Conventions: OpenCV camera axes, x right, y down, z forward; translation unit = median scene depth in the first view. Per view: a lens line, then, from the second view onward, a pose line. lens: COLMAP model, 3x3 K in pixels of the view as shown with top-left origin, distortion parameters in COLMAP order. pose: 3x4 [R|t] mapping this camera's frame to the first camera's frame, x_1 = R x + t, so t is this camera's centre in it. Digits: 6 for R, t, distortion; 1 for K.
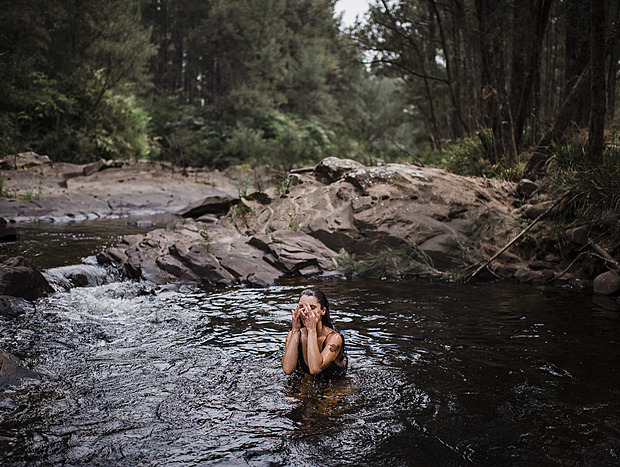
lens RADIAL K [[706.4, 0, 310.0], [0, 706.4, 233.5], [0, 0, 1]] dist [-0.092201, 0.090159]
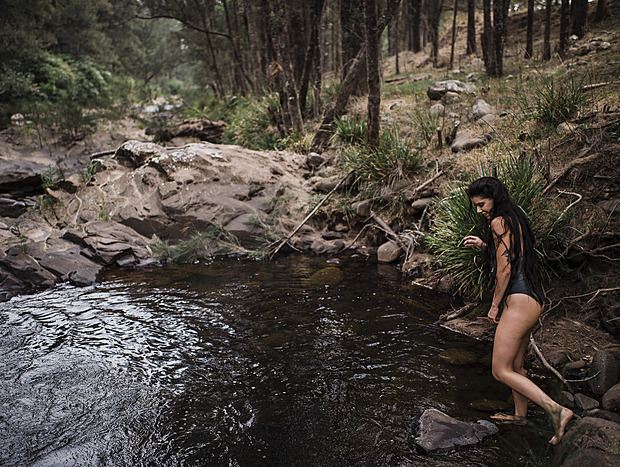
lens RADIAL K [[706.4, 0, 310.0], [0, 706.4, 233.5], [0, 0, 1]] dist [-0.092201, 0.090159]
pose [[0.952281, -0.085329, 0.293052, -0.036376], [0.057159, 0.992997, 0.103393, -0.067673], [-0.299822, -0.081708, 0.950489, -0.072596]]
